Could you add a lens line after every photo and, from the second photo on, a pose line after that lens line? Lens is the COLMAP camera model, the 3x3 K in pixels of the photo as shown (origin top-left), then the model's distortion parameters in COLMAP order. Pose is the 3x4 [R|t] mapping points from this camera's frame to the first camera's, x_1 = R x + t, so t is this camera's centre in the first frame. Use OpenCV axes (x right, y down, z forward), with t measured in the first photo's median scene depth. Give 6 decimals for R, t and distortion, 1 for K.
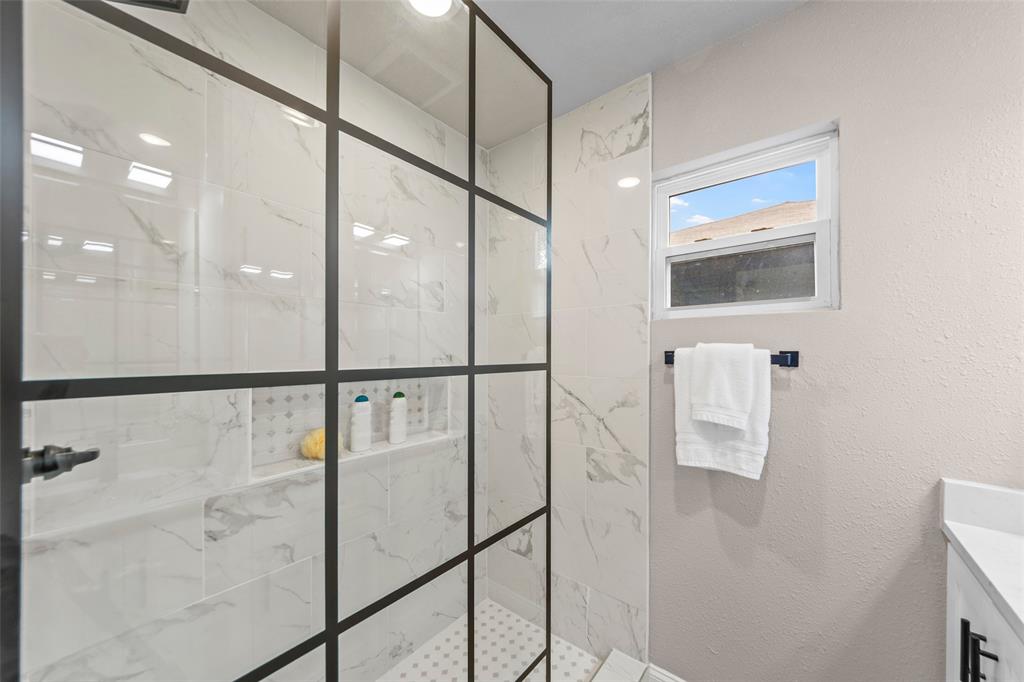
lens RADIAL K [[371.2, 0, 520.7], [0, 371.2, 353.9], [0, 0, 1]] dist [0.002269, 0.000063]
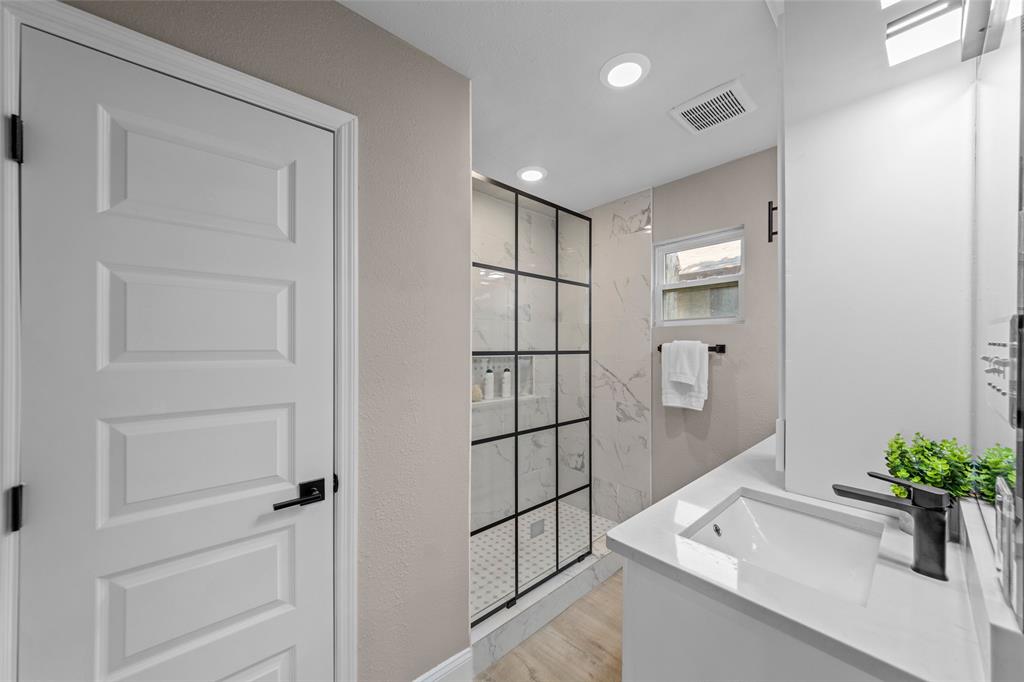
lens RADIAL K [[371.2, 0, 520.7], [0, 371.2, 345.1], [0, 0, 1]] dist [0.002269, 0.000063]
pose [[0.988750, -0.002228, -0.149563, -0.001211], [0.001024, 0.999966, -0.008125, 0.007171], [0.149576, 0.007880, 0.988719, -0.805858]]
